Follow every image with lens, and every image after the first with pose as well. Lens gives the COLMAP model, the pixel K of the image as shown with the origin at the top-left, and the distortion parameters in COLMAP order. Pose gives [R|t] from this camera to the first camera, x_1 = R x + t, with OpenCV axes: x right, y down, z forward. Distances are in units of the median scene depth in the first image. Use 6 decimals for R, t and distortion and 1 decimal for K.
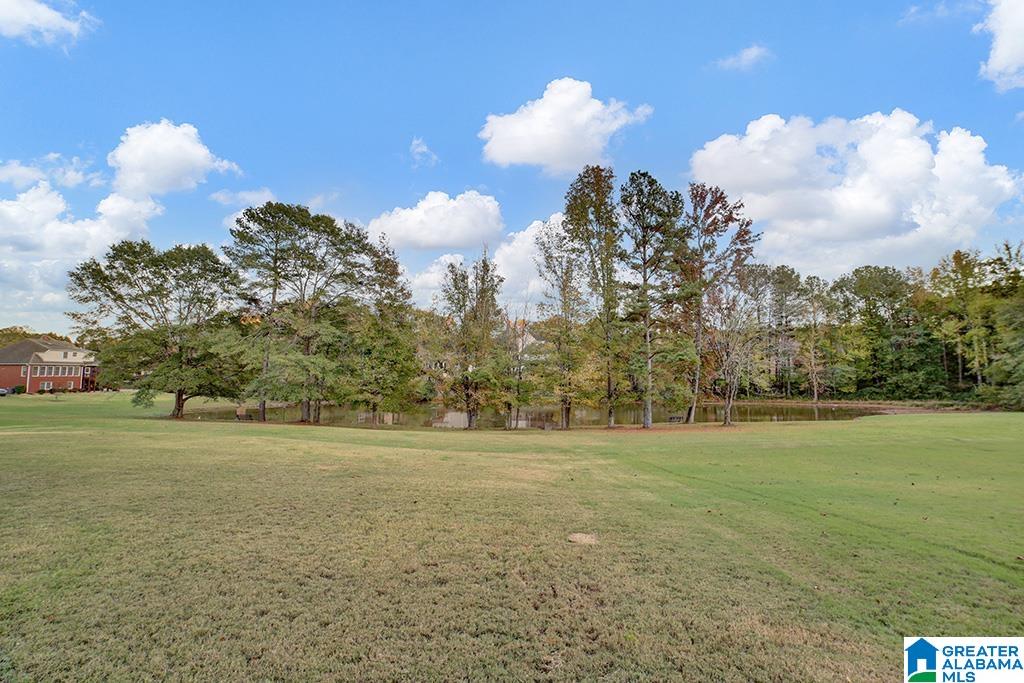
lens RADIAL K [[416.3, 0, 513.1], [0, 416.3, 350.7], [0, 0, 1]] dist [-0.085671, 0.032557]
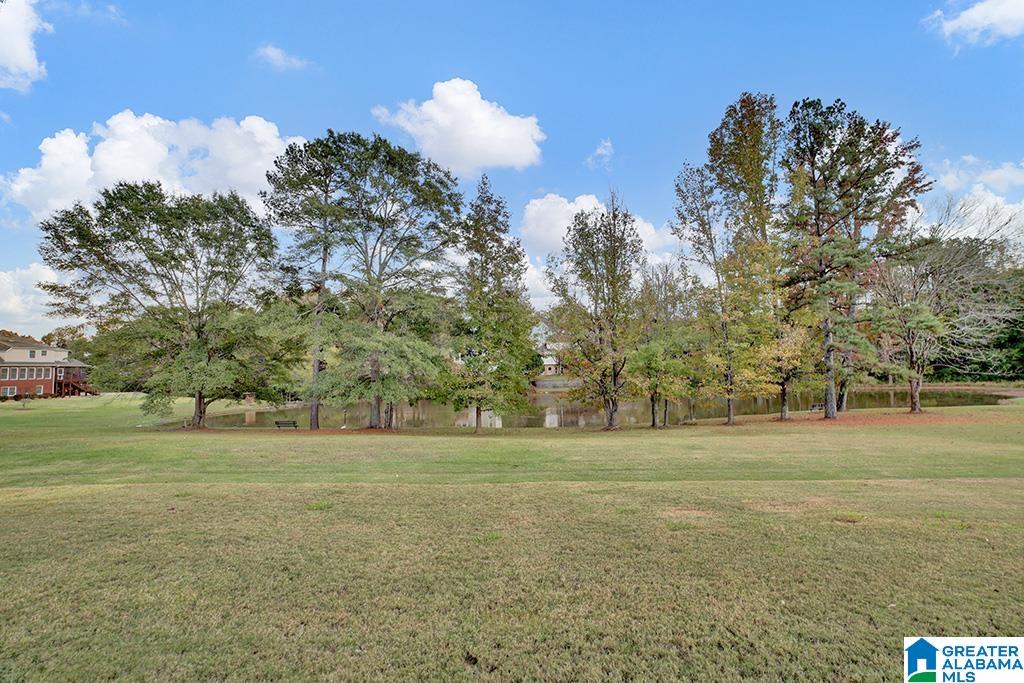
lens RADIAL K [[416.3, 0, 513.1], [0, 416.3, 350.7], [0, 0, 1]] dist [-0.085671, 0.032557]
pose [[0.998950, -0.021861, 0.040262, -0.309182], [0.021307, 0.999673, 0.014127, 0.029480], [-0.040558, -0.013254, 0.999089, 0.249718]]
